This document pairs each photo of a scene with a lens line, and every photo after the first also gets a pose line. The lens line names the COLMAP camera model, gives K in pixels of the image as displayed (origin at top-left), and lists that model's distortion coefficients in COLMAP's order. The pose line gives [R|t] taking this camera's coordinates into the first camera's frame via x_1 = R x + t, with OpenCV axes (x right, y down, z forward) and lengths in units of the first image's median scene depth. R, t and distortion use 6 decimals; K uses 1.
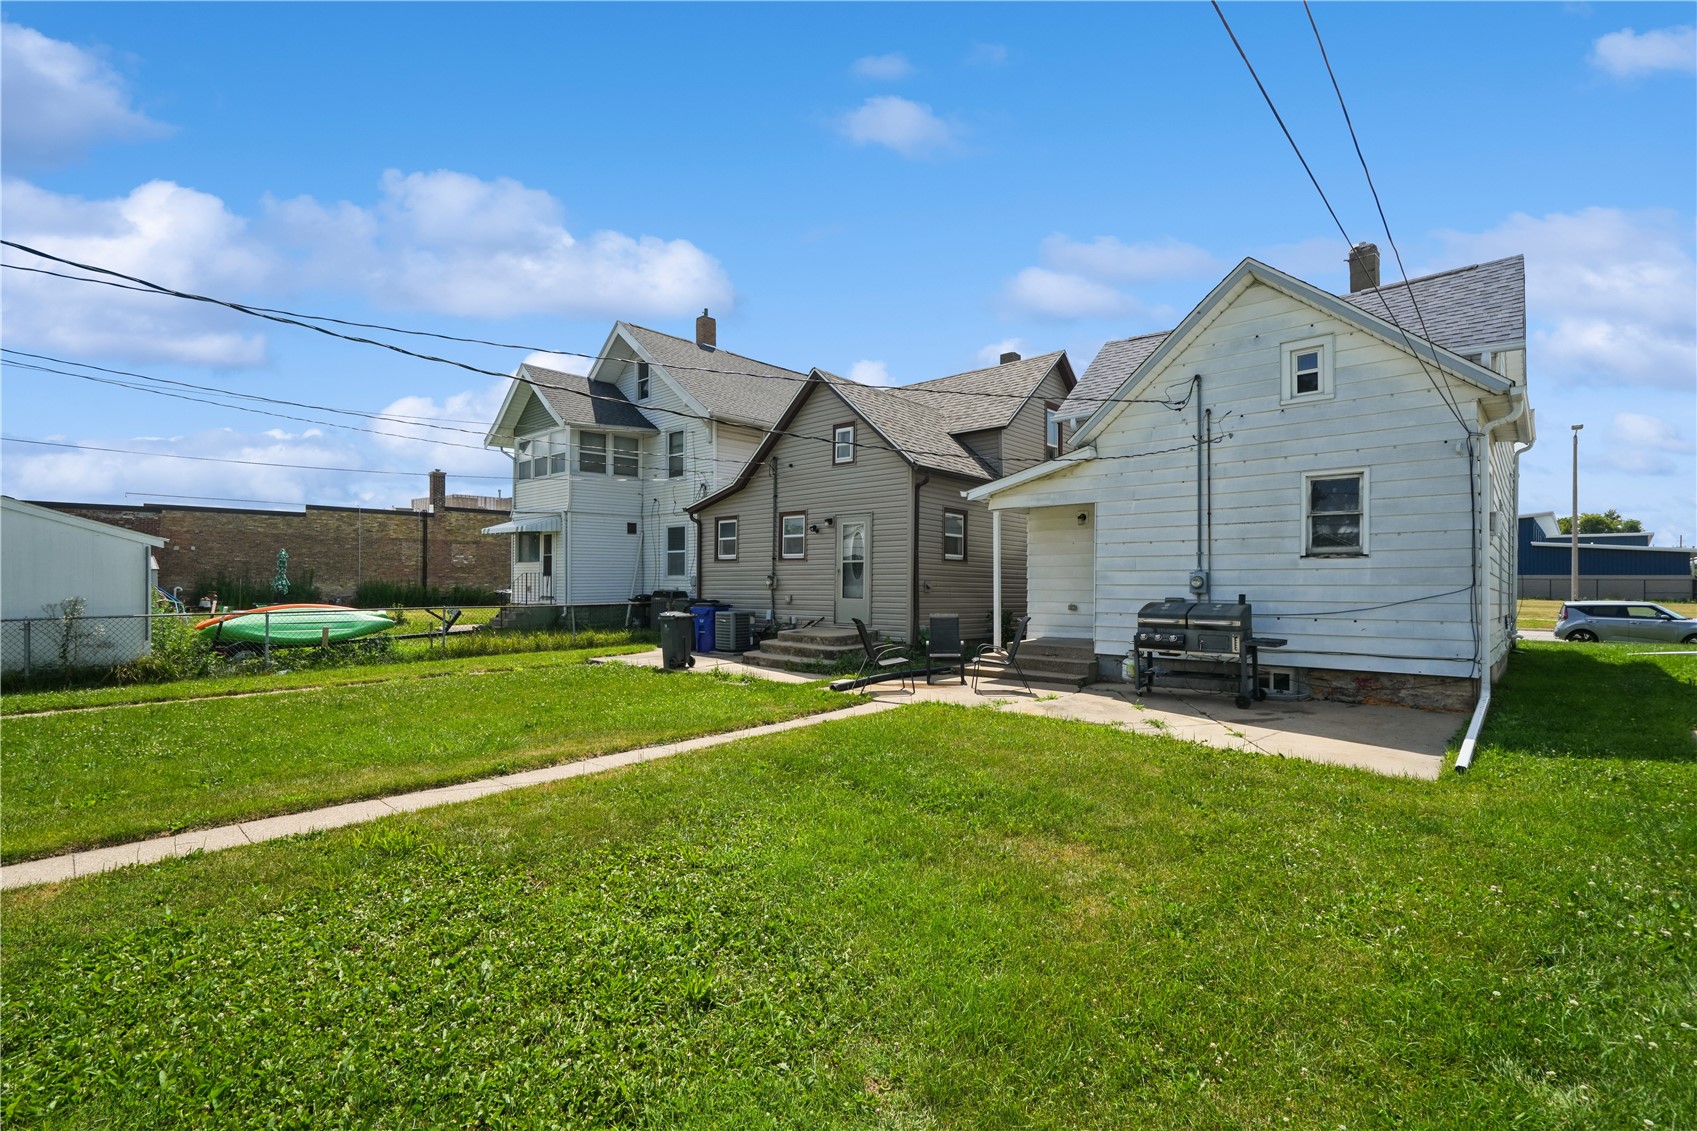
lens RADIAL K [[777.4, 0, 842.3], [0, 777.4, 570.0], [0, 0, 1]] dist [-0.004046, 0.000037]
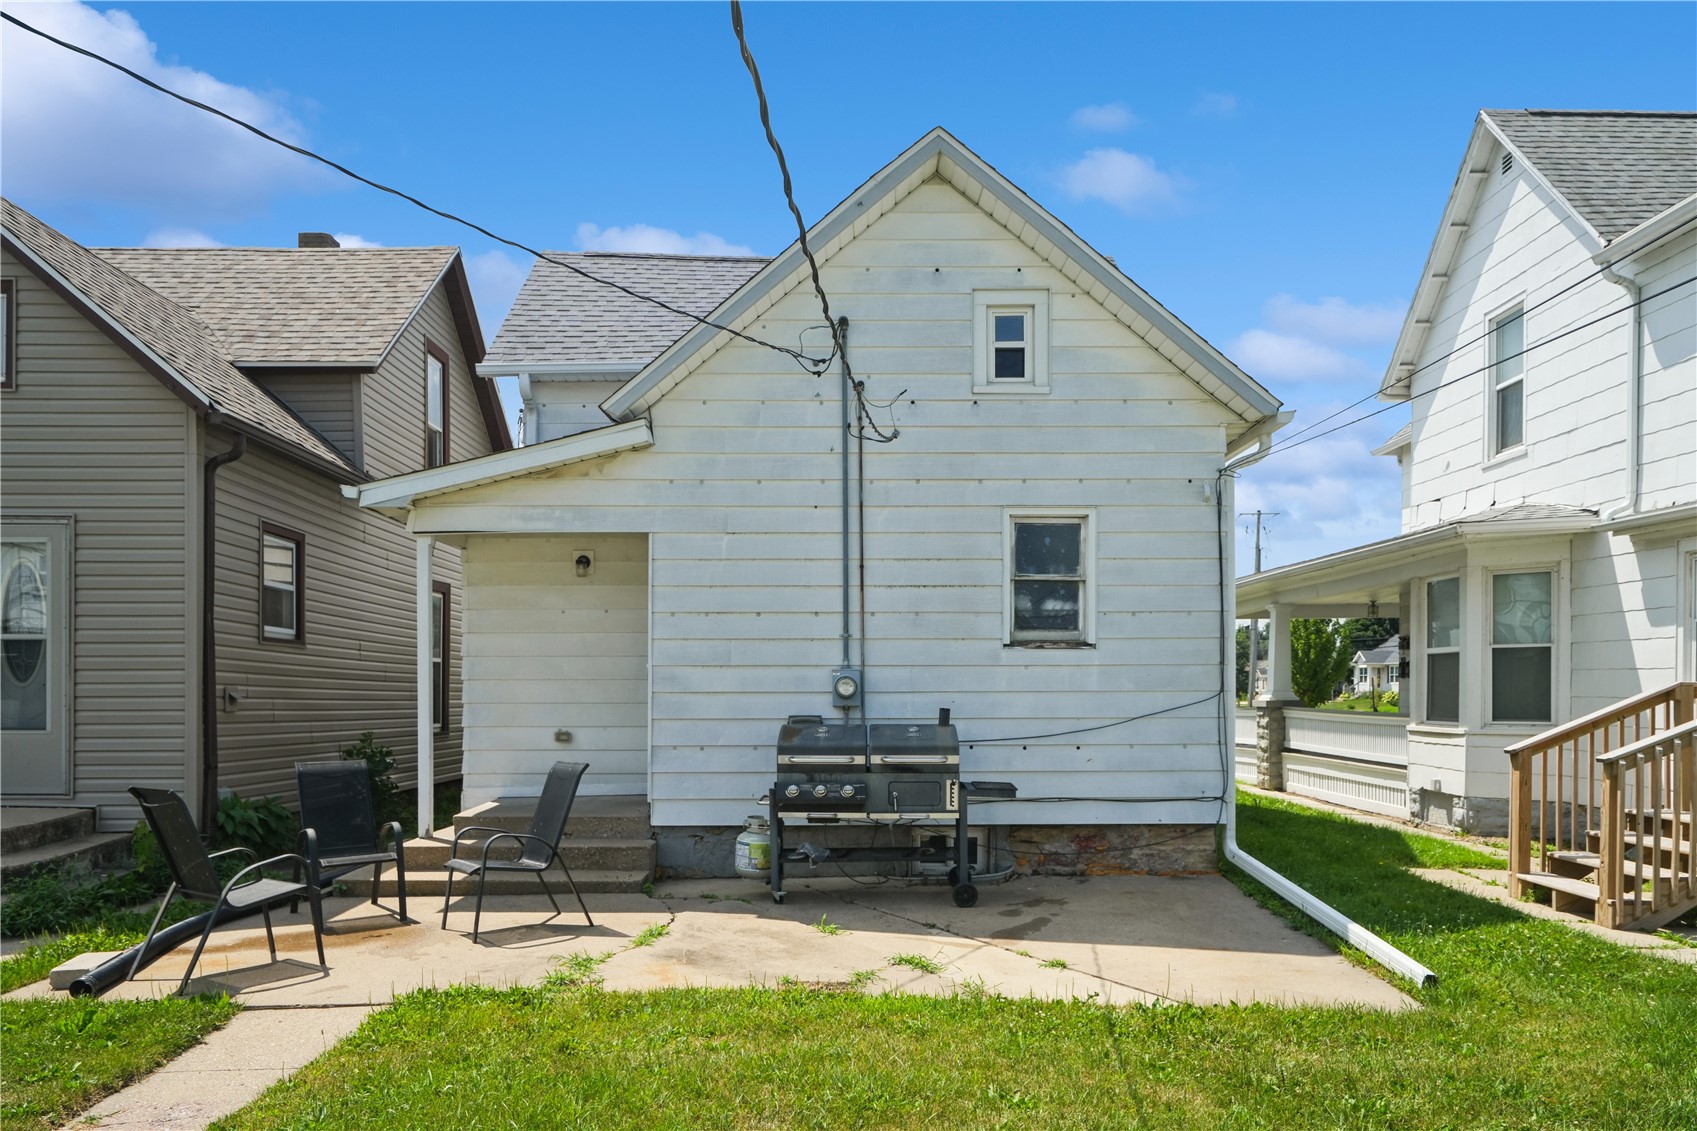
lens RADIAL K [[1190.7, 0, 857.9], [0, 1190.7, 700.7], [0, 0, 1]] dist [0.009040, 0.003272]
pose [[0.725030, -0.008799, 0.688661, -0.135437], [-0.009571, 0.999693, 0.022849, 0.005781], [-0.688650, -0.023157, 0.724724, 0.378247]]
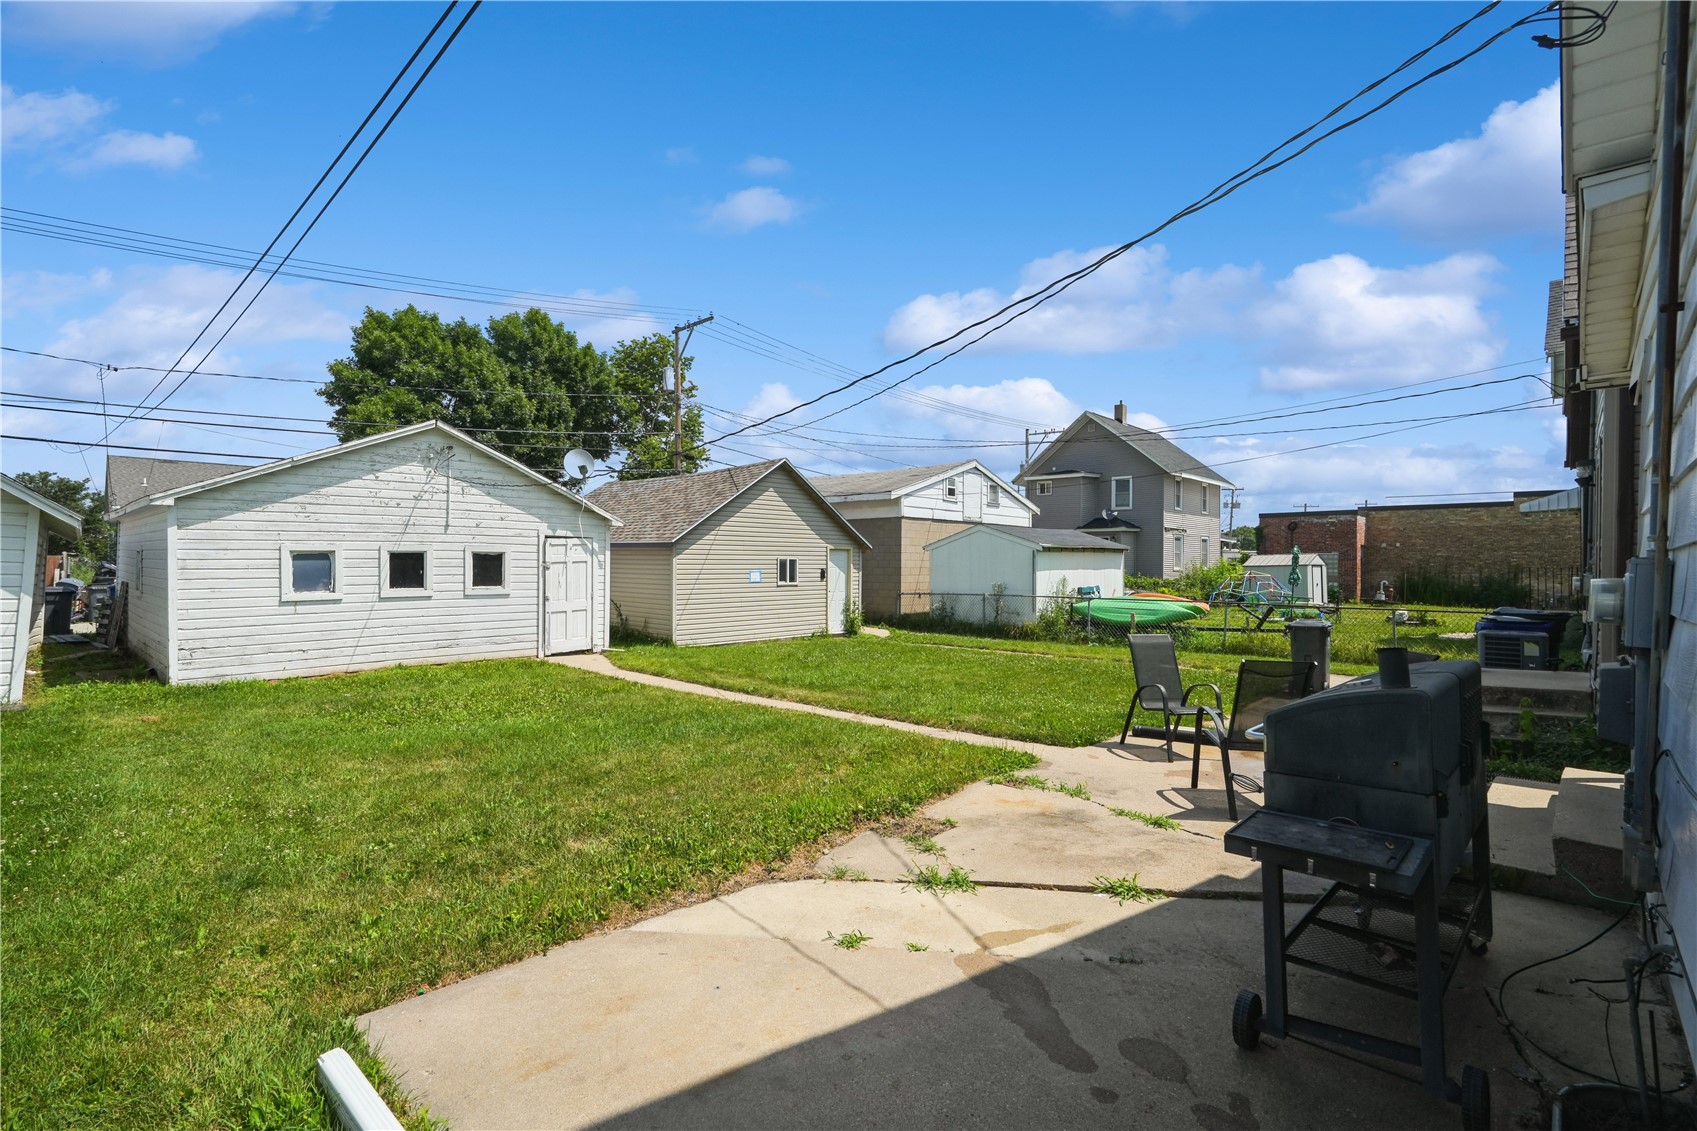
lens RADIAL K [[777.4, 0, 842.4], [0, 777.4, 572.5], [0, 0, 1]] dist [-0.004046, 0.000037]
pose [[-0.022297, 0.004962, -0.999739, 0.794069], [0.005144, 0.999975, 0.004848, 0.003241], [0.999738, -0.005035, -0.022322, 0.808887]]
